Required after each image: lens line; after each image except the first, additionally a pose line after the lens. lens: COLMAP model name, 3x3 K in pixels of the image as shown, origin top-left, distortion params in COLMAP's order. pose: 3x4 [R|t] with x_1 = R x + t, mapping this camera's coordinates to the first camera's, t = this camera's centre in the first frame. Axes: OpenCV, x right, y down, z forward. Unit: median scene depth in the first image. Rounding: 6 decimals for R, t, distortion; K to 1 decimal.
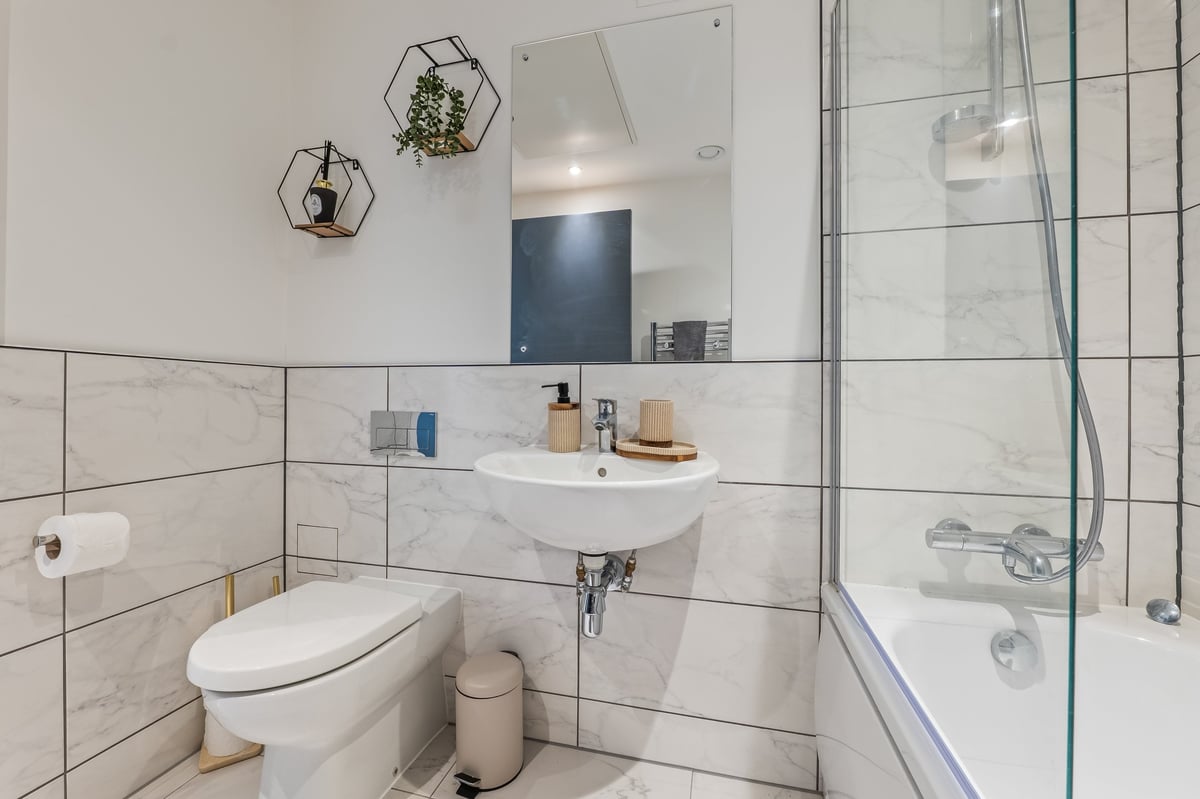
lens RADIAL K [[492.3, 0, 594.3], [0, 492.3, 398.6], [0, 0, 1]] dist [-0.013249, 0.001510]
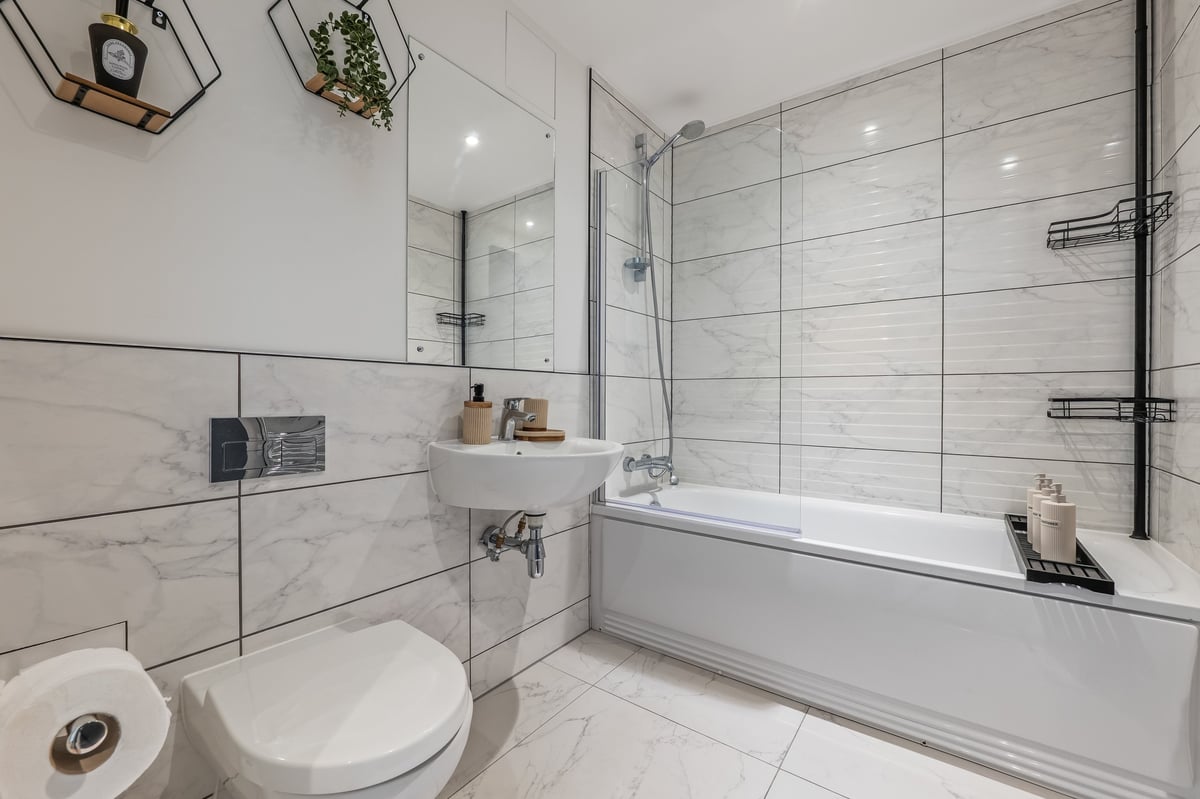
lens RADIAL K [[492.3, 0, 593.7], [0, 492.3, 404.5], [0, 0, 1]] dist [-0.013249, 0.001510]
pose [[0.380355, -0.018585, 0.924654, -1.099779], [0.002439, 0.999815, 0.019092, -0.006197], [-0.924837, -0.005007, 0.380330, 0.339343]]
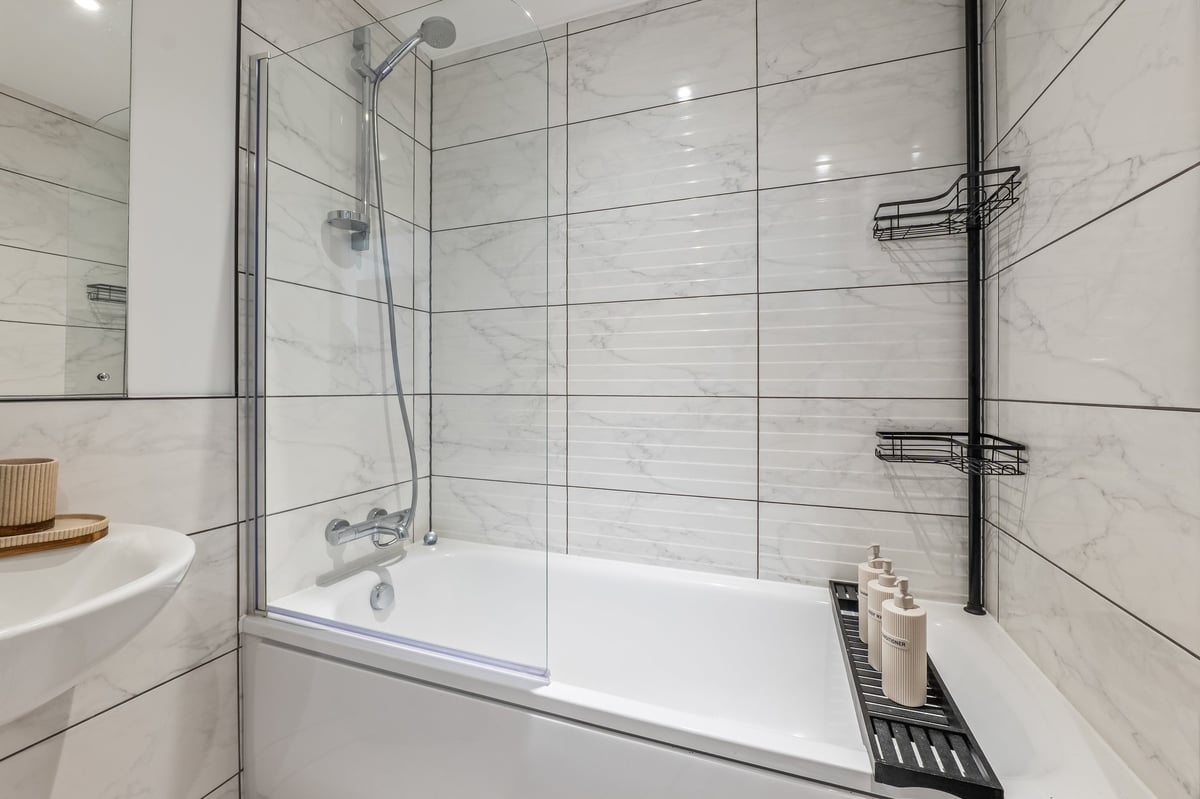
lens RADIAL K [[492.3, 0, 599.3], [0, 492.3, 390.3], [0, 0, 1]] dist [-0.013249, 0.001510]
pose [[0.101122, -0.009753, 0.994826, -0.449567], [0.000964, 0.999952, 0.009706, -0.098998], [-0.994874, -0.000022, 0.101127, 0.165058]]
